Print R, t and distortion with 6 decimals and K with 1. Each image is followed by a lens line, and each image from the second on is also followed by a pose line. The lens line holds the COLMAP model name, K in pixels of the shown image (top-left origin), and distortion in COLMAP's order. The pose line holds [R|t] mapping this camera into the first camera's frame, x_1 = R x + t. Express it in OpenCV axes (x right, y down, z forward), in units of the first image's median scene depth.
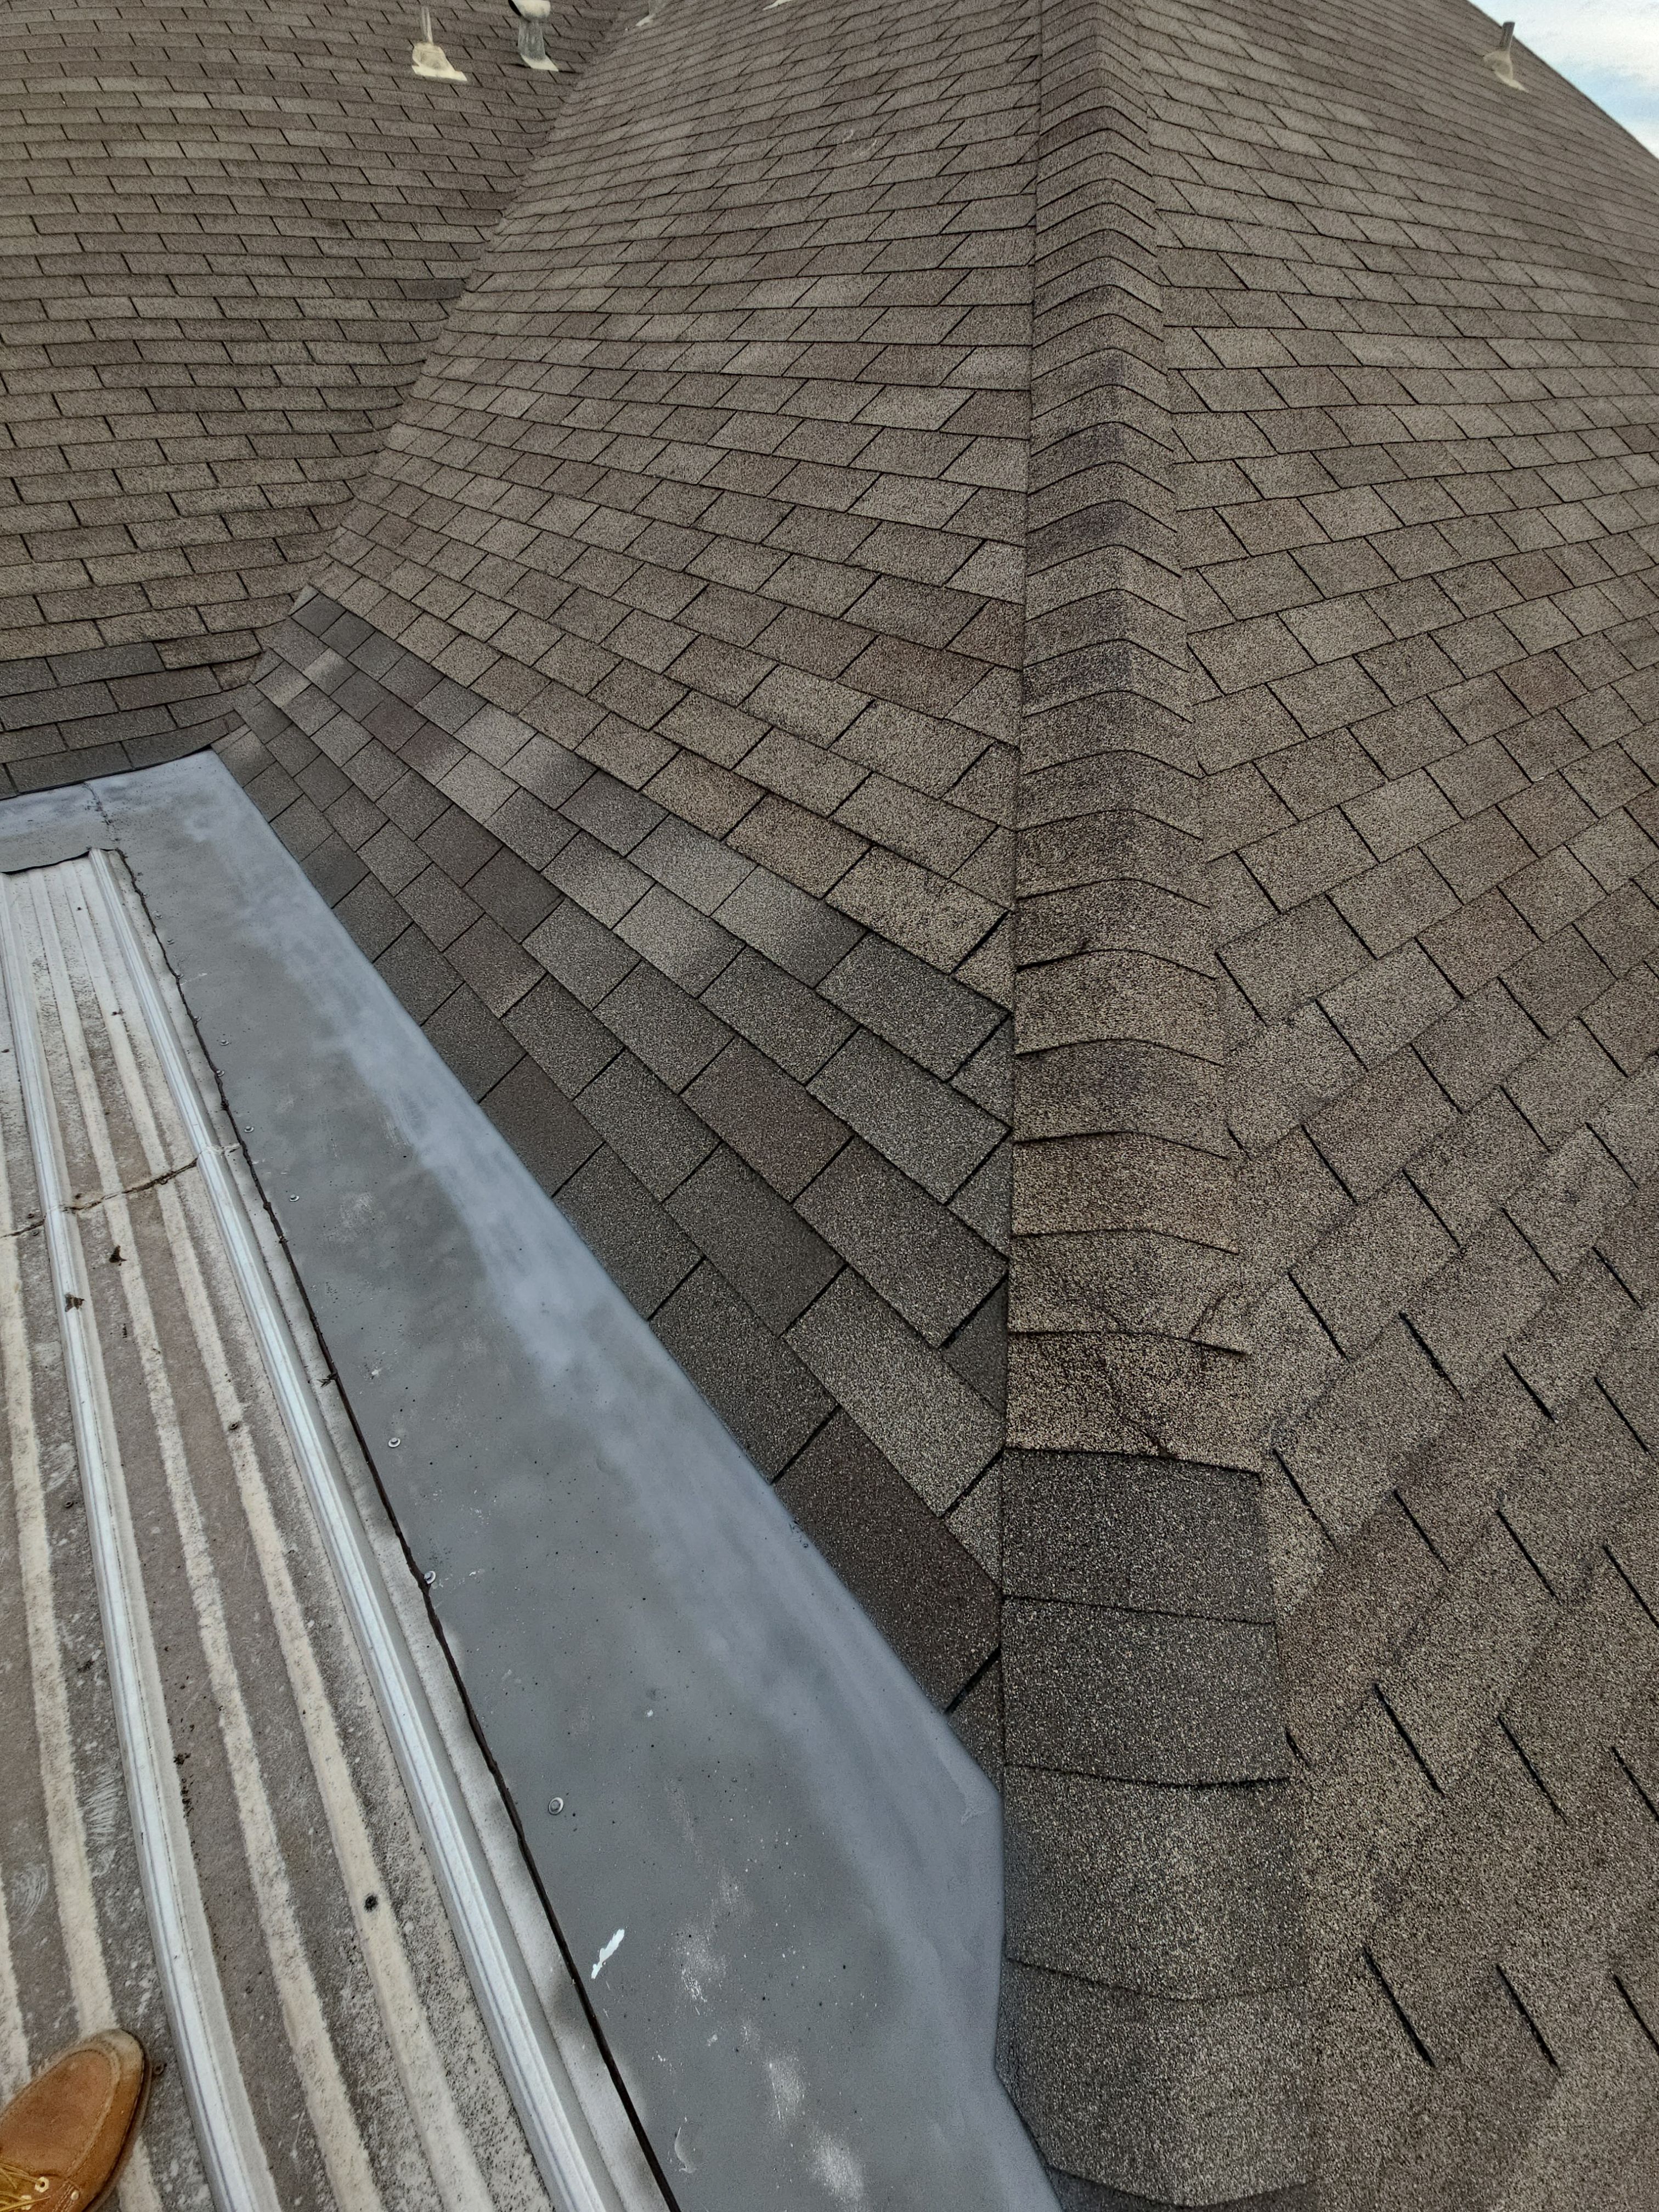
lens RADIAL K [[901.3, 0, 829.5], [0, 901.3, 1106.0], [0, 0, 1]] dist [0.010032, -0.006944]
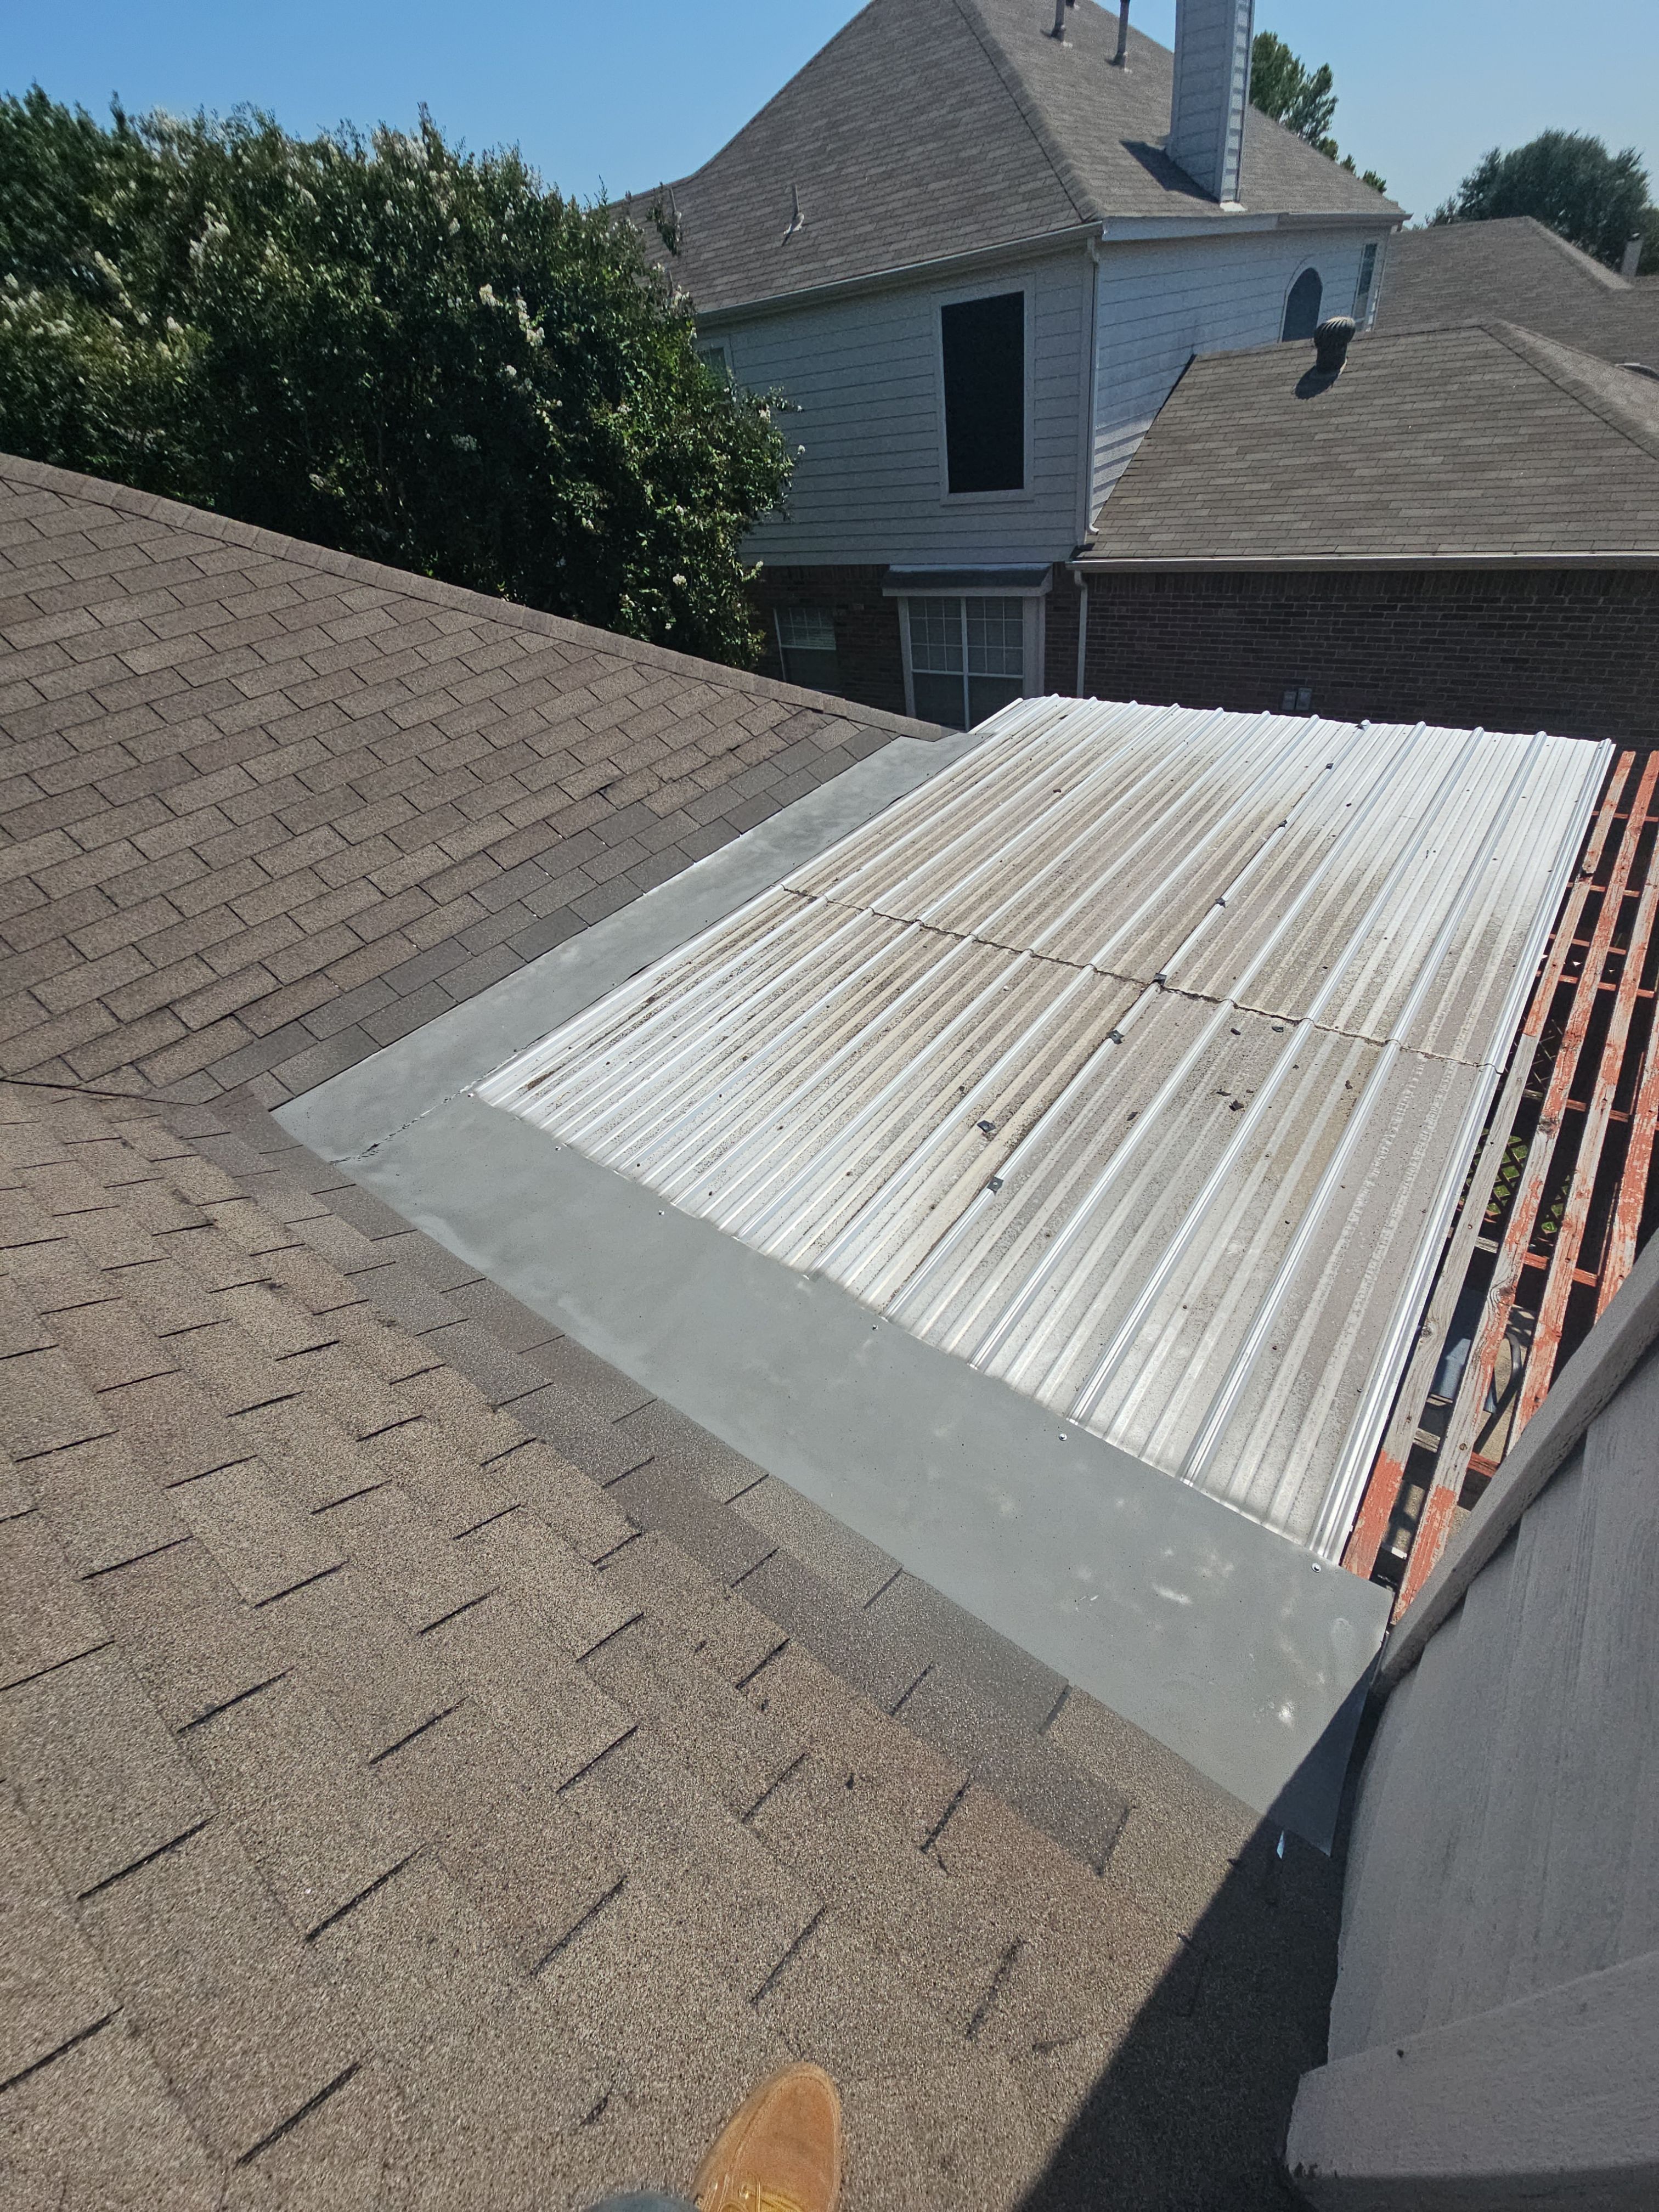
lens RADIAL K [[905.4, 0, 829.5], [0, 905.4, 1106.0], [0, 0, 1]] dist [-0.000793, 0.000284]
pose [[-0.249326, -0.609626, 0.752458, -2.386866], [0.713130, 0.410109, 0.568556, -0.803904], [-0.655196, 0.678356, 0.332492, 0.453622]]
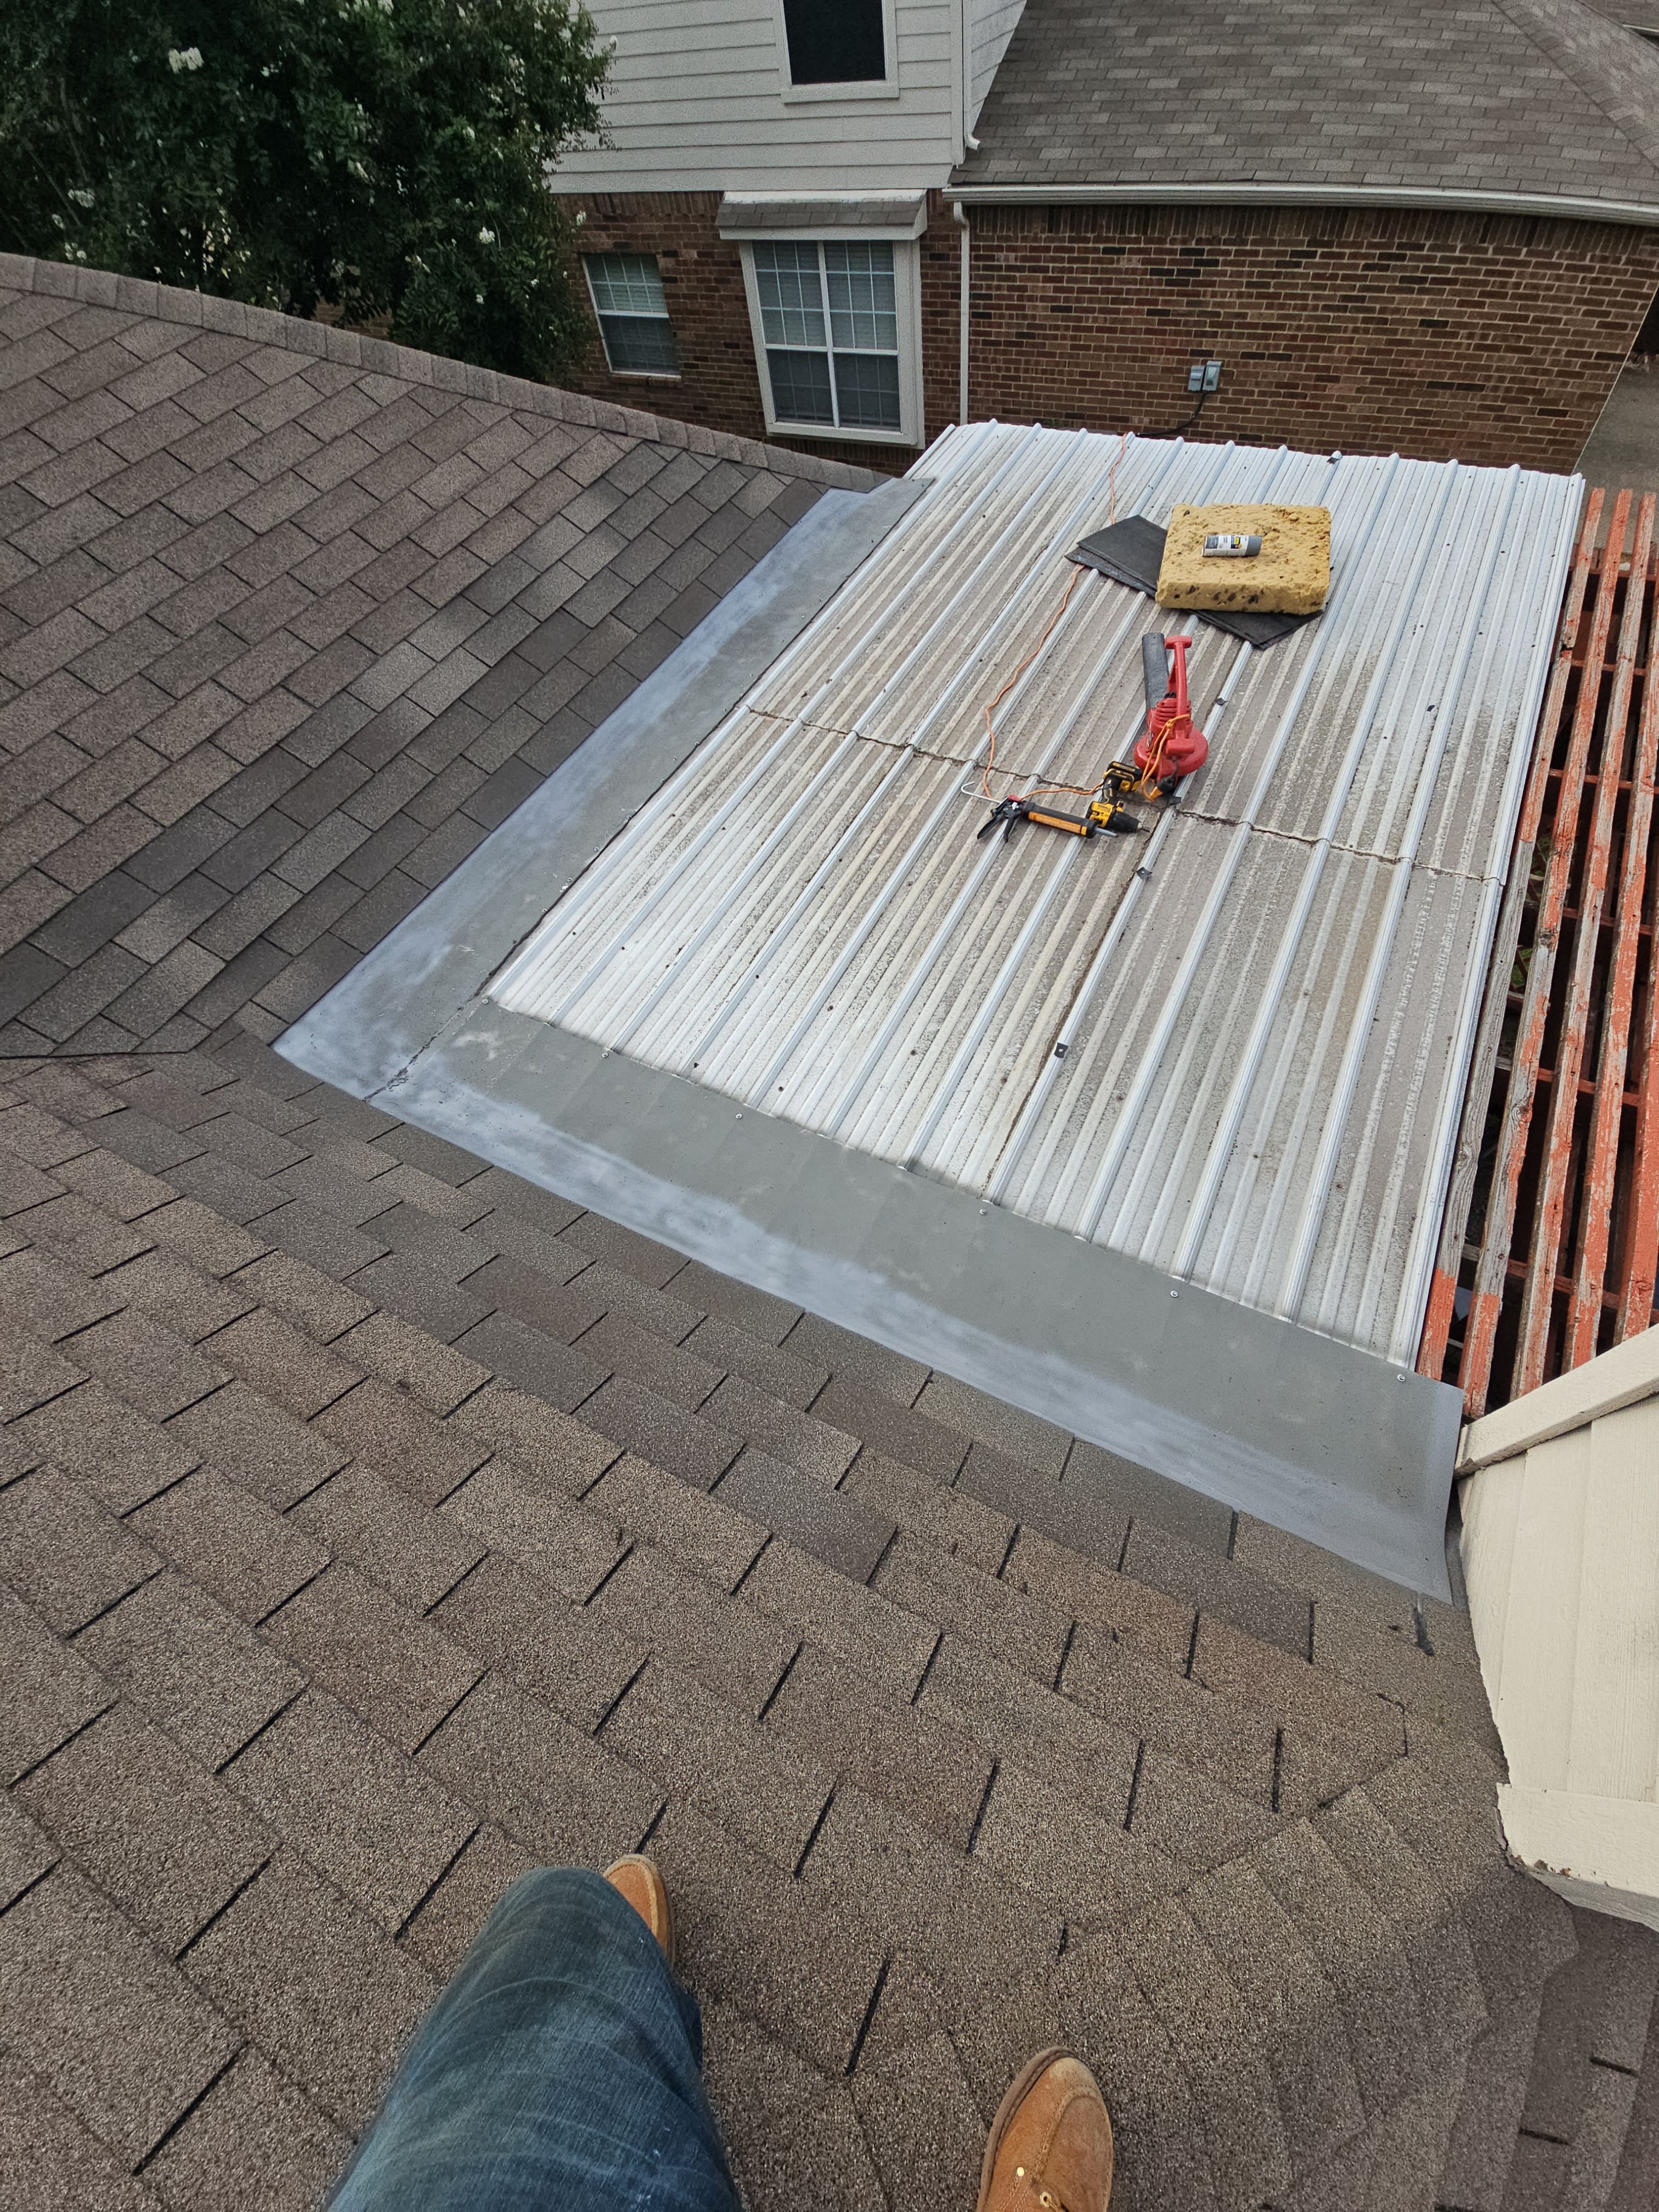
lens RADIAL K [[901.3, 0, 829.5], [0, 901.3, 1106.0], [0, 0, 1]] dist [0.010032, -0.006944]
pose [[-0.410320, -0.745975, 0.524556, -2.180069], [0.660594, 0.153413, 0.734901, -1.038043], [-0.628691, 0.648064, 0.429838, 0.493459]]
